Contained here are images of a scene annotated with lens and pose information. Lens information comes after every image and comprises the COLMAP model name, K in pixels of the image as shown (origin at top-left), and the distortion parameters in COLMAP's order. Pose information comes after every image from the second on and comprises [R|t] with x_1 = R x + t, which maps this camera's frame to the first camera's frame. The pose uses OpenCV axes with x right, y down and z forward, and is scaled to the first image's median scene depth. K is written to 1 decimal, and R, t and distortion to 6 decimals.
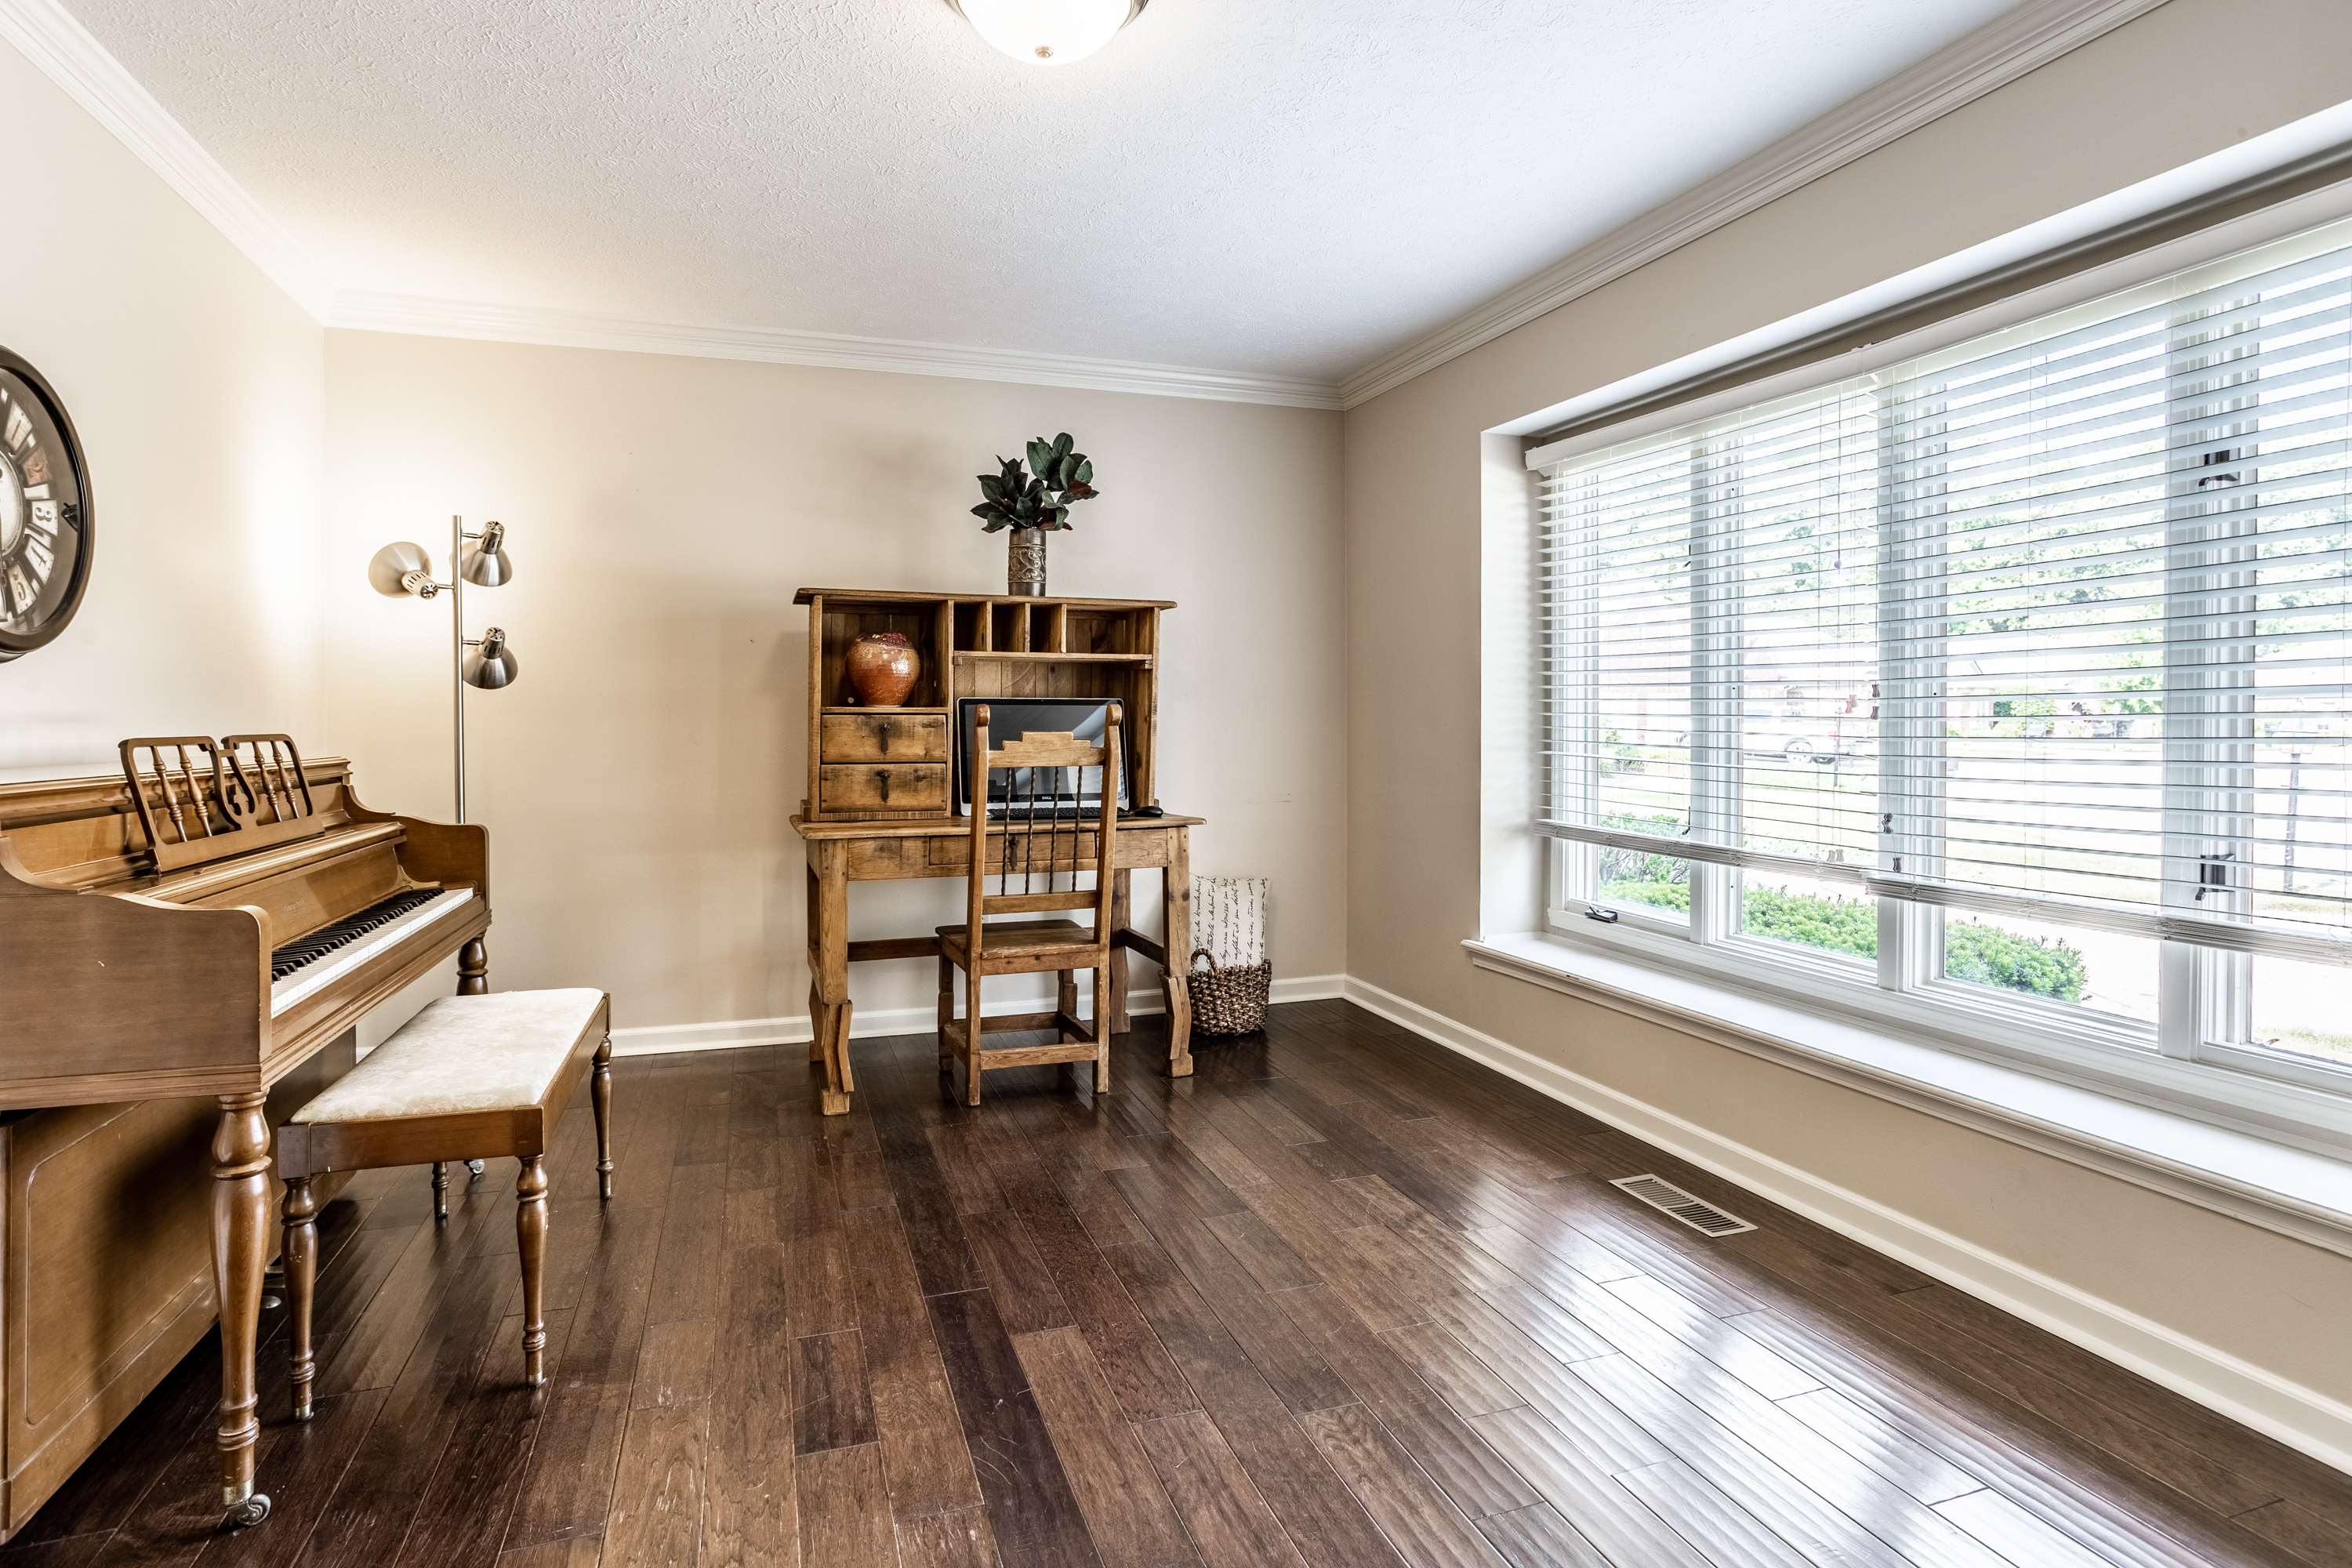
lens RADIAL K [[1207.0, 0, 1167.4], [0, 1207.0, 726.7], [0, 0, 1]] dist [-0.023247, 0.010851]
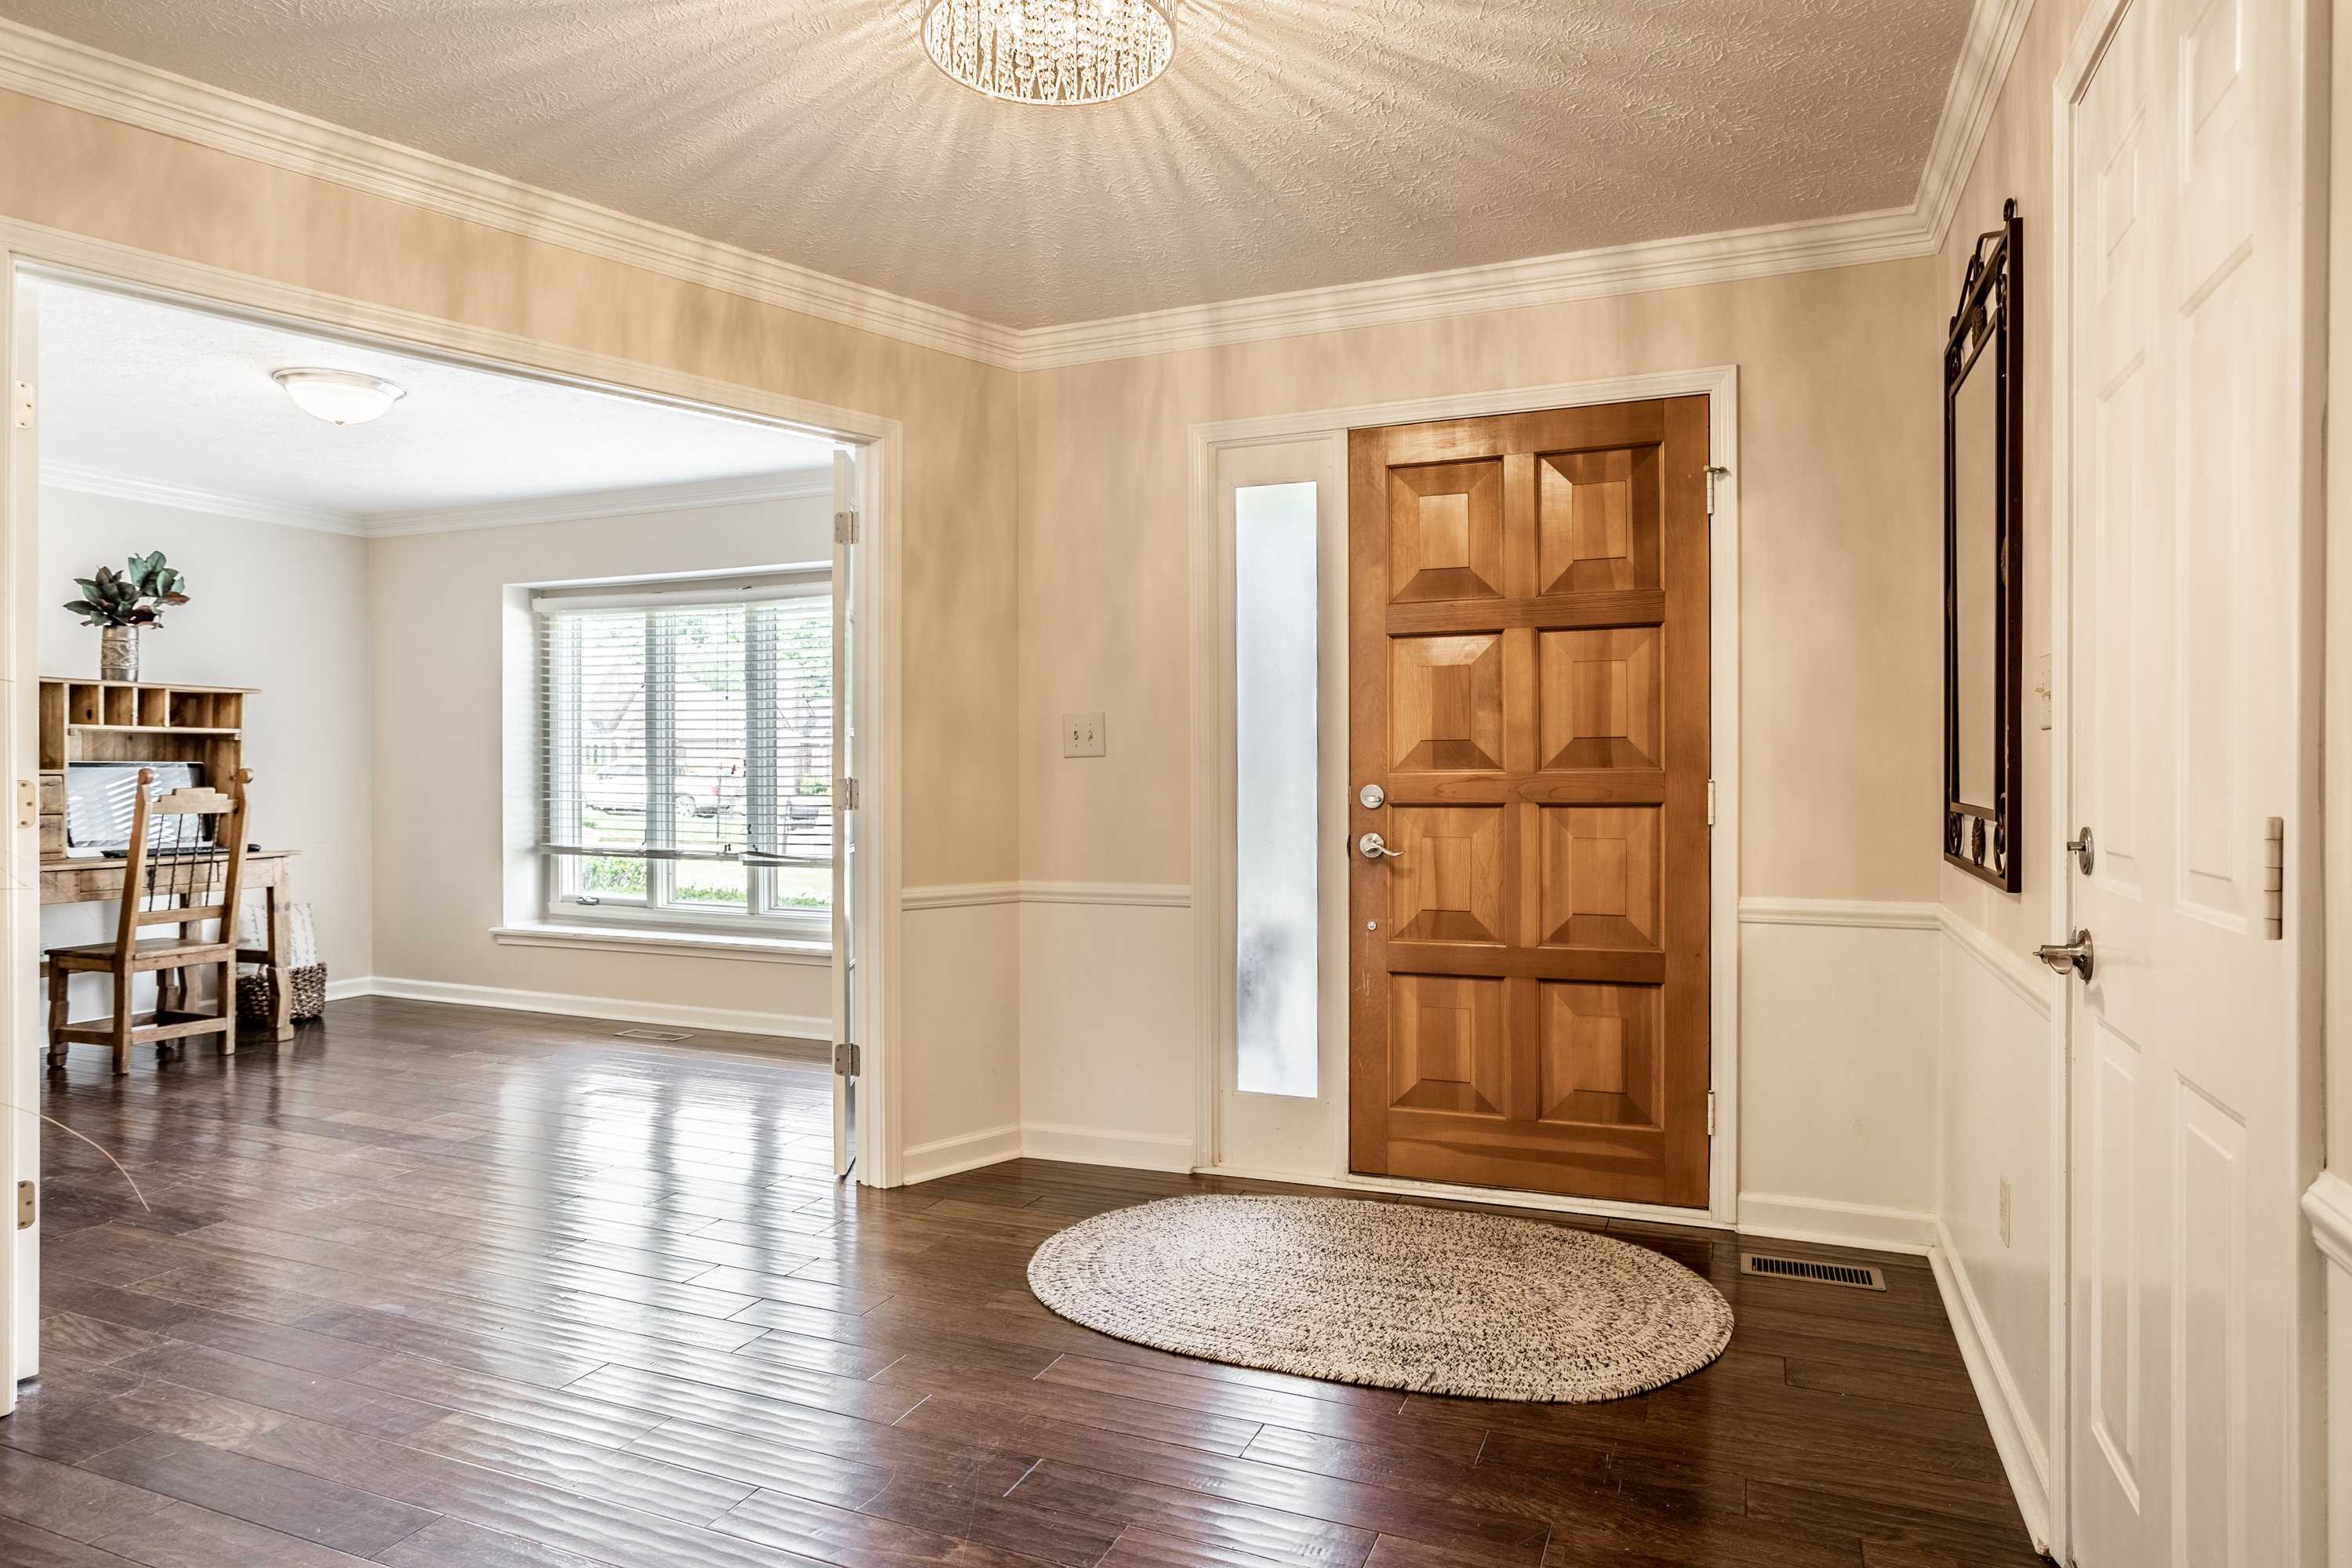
lens RADIAL K [[1364.5, 0, 1173.3], [0, 1364.5, 773.2], [0, 0, 1]] dist [-0.004227, -0.000669]
pose [[0.667974, -0.001564, 0.744183, -0.436599], [0.008128, 0.999953, -0.005194, 0.004128], [-0.744140, 0.009518, 0.667955, -0.734545]]
